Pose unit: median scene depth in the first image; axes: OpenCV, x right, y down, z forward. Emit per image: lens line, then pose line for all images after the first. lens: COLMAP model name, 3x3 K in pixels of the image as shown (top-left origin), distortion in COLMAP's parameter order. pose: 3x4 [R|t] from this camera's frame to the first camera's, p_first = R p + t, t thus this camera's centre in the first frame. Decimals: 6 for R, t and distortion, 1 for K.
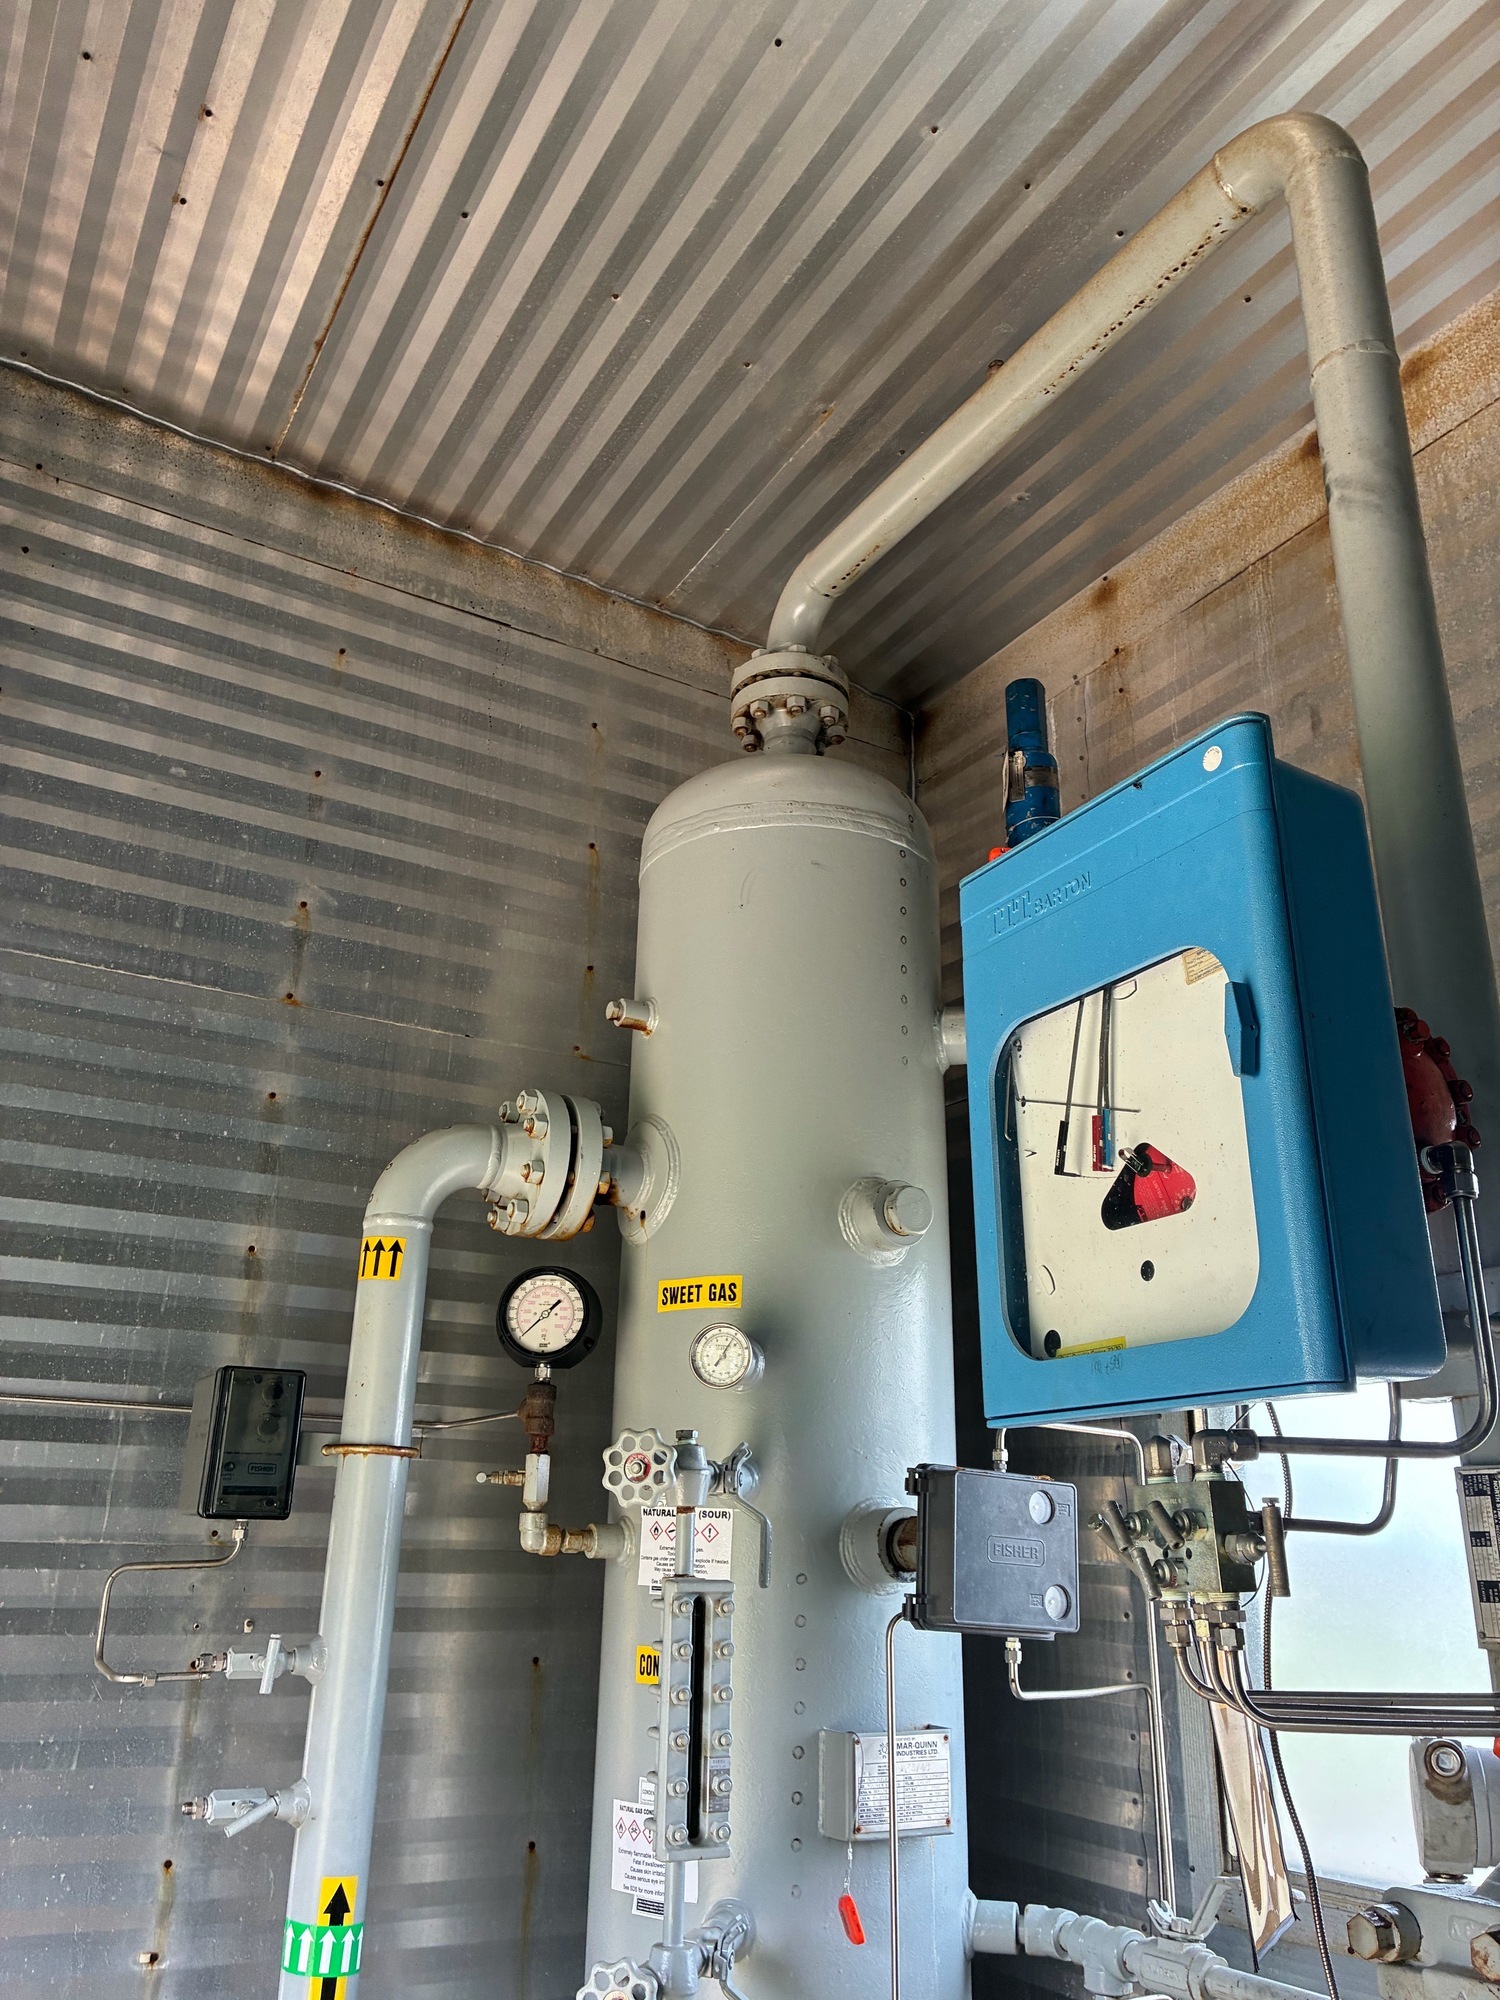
lens RADIAL K [[1514.7, 0, 757.1], [0, 1514.7, 982.9], [0, 0, 1]] dist [0.057193, -0.077726]
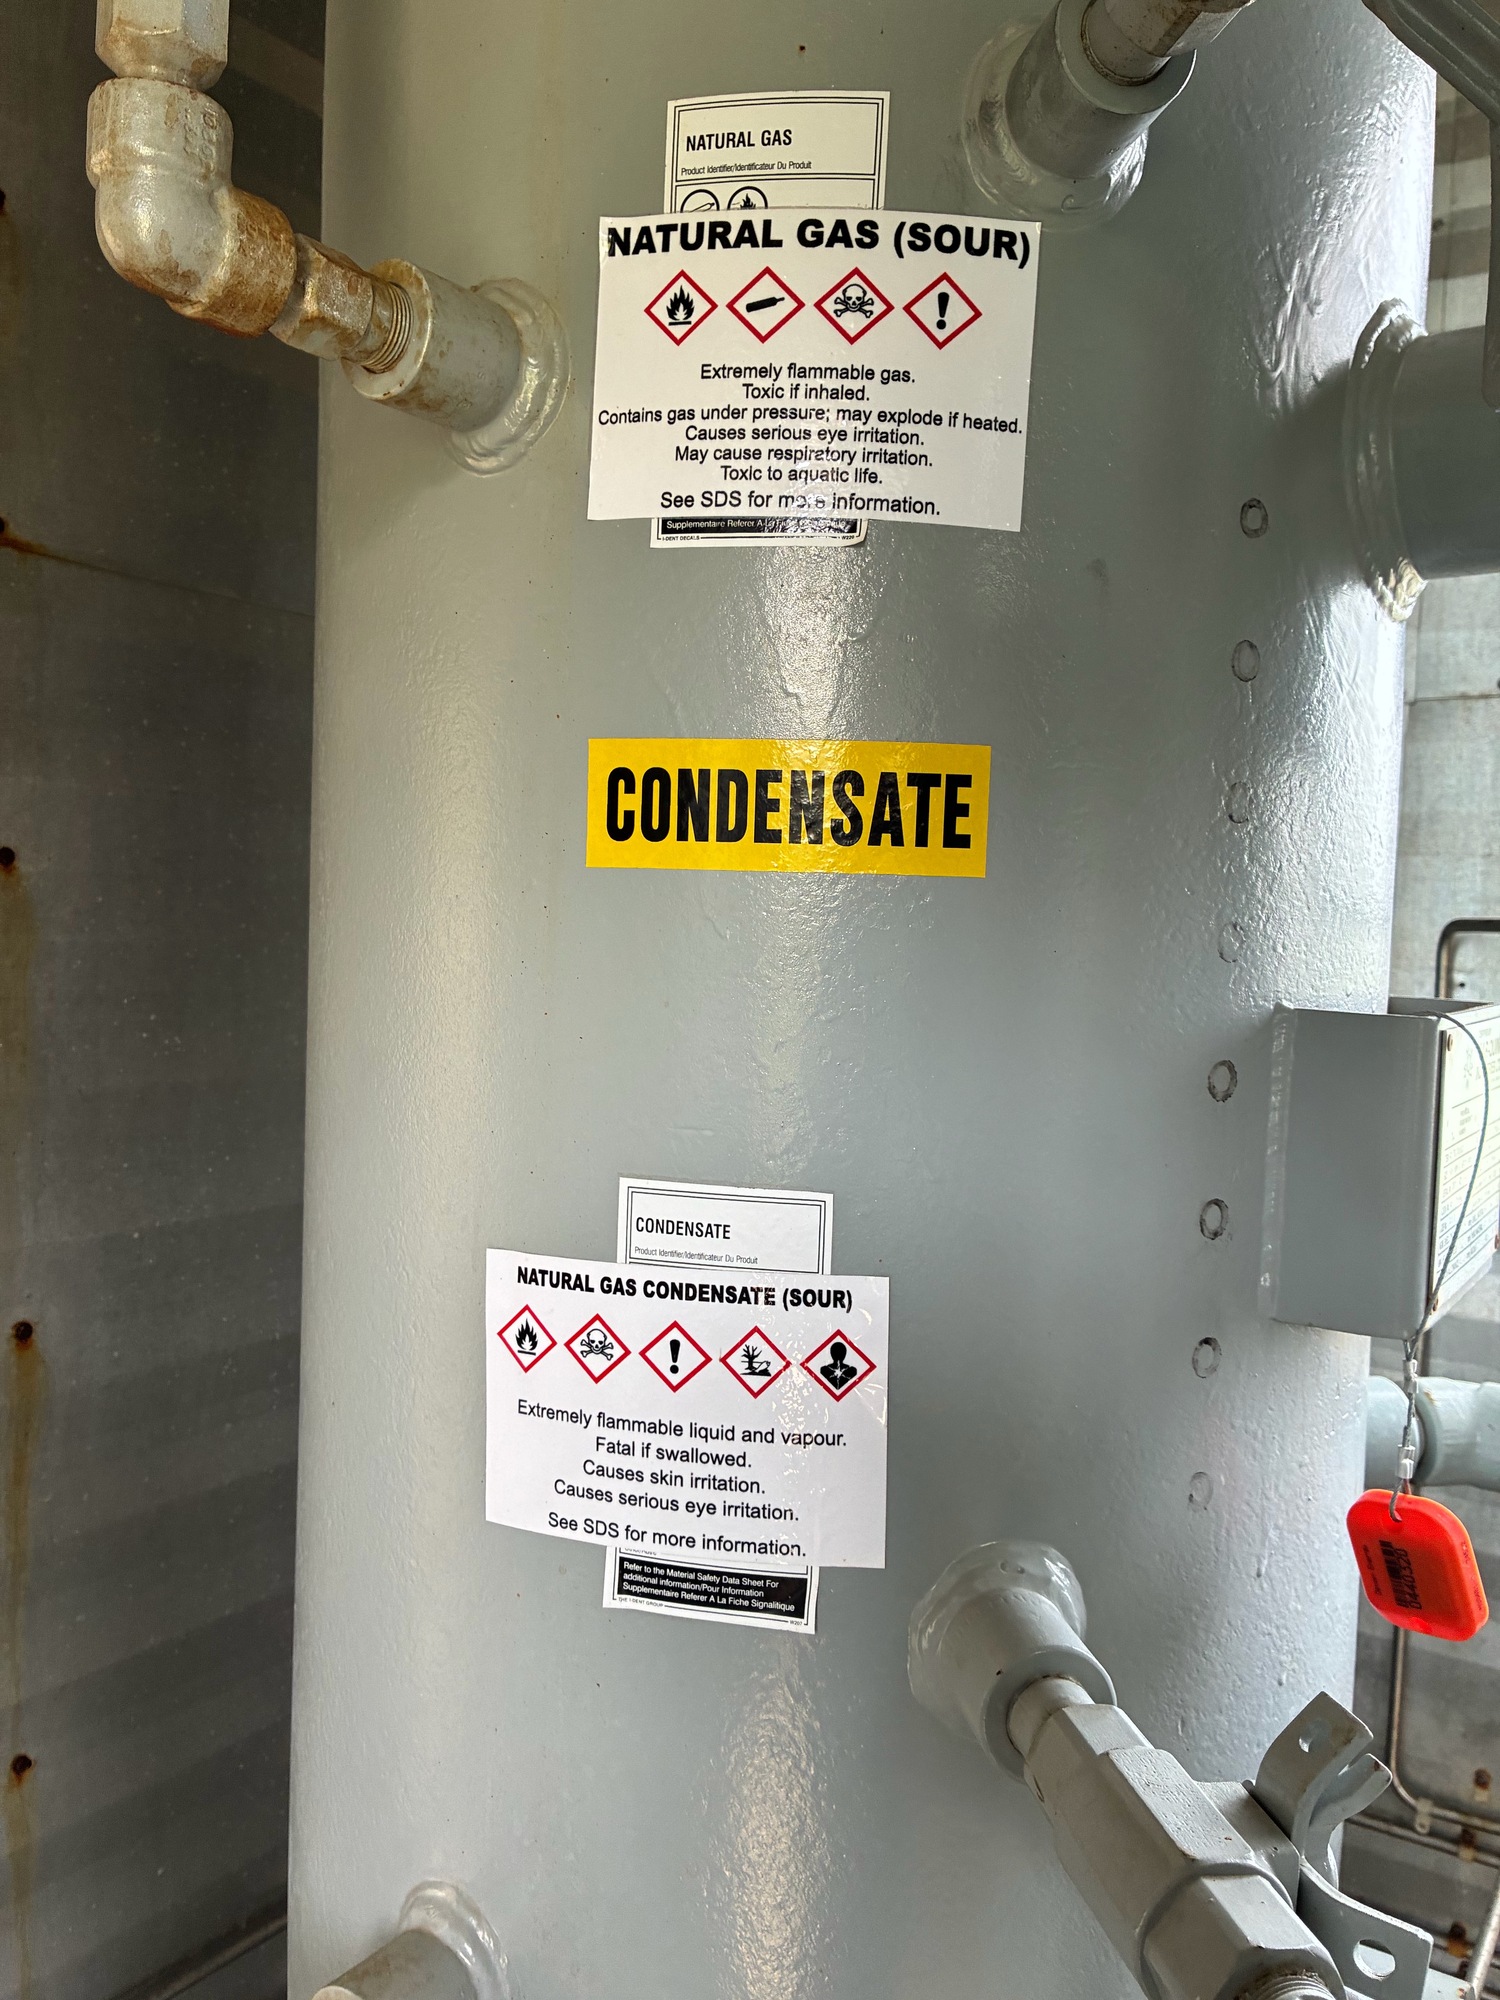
lens RADIAL K [[1514.7, 0, 749.9], [0, 1514.7, 995.1], [0, 0, 1]] dist [0.057193, -0.077726]
pose [[0.902527, -0.006092, 0.430591, -0.168312], [-0.169284, 0.914382, 0.367761, 0.378296], [-0.395965, -0.404806, 0.824223, 0.765156]]
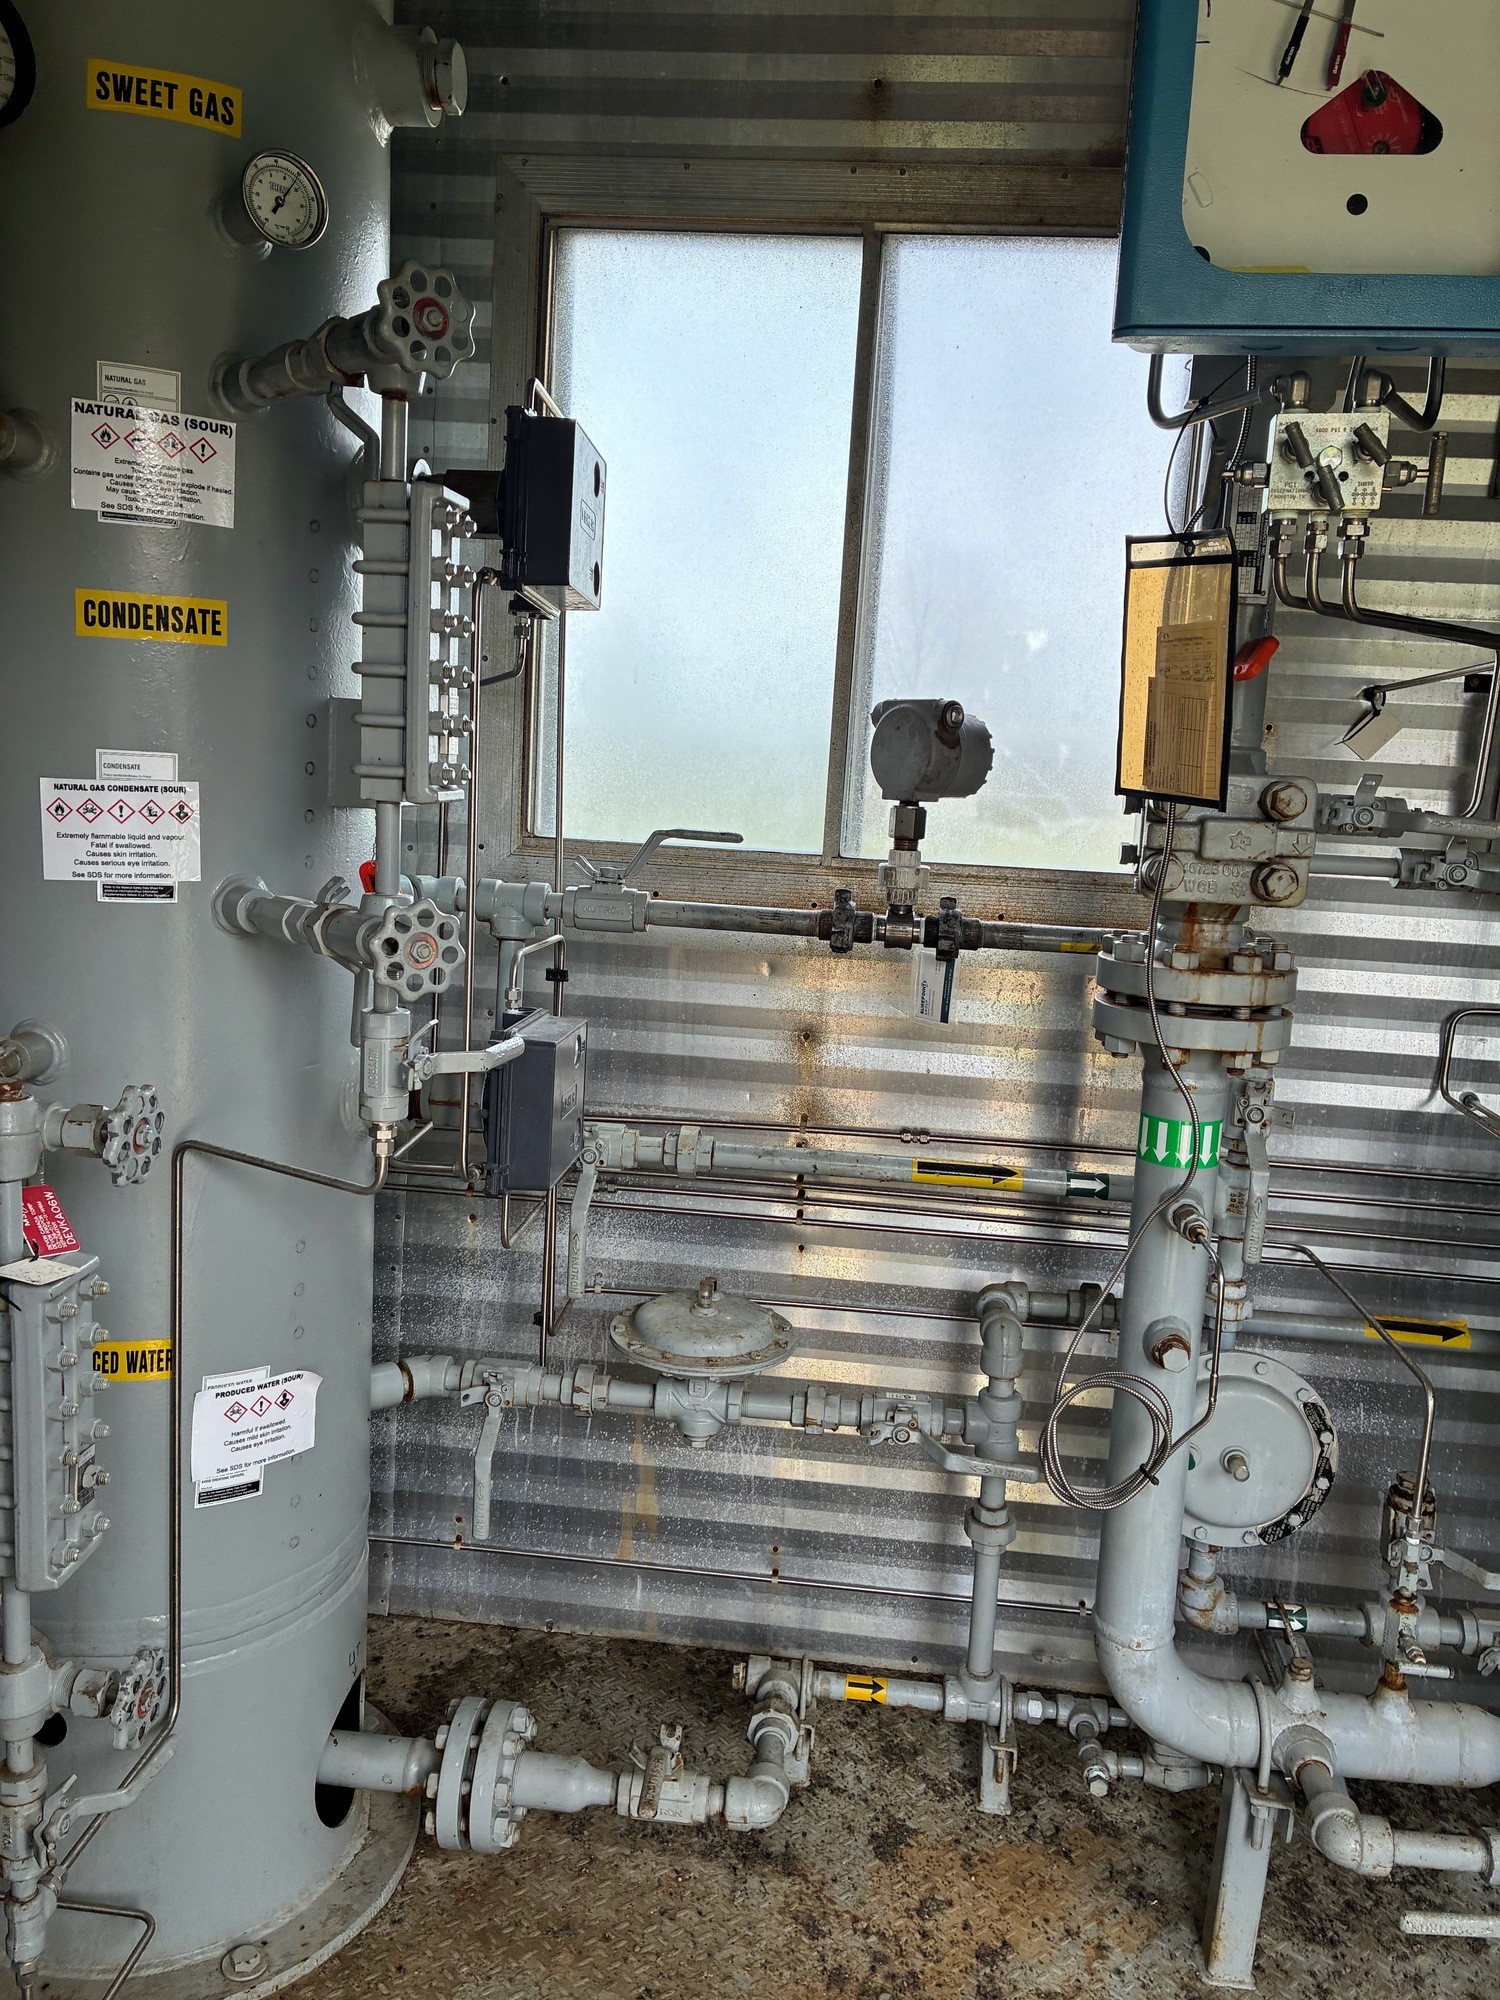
lens RADIAL K [[1514.7, 0, 717.7], [0, 1514.7, 987.3], [0, 0, 1]] dist [0.057193, -0.077726]
pose [[0.592410, -0.107890, 0.798379, -0.505591], [-0.322511, 0.876362, 0.357737, 0.244402], [-0.738266, -0.469413, 0.484370, 0.335559]]
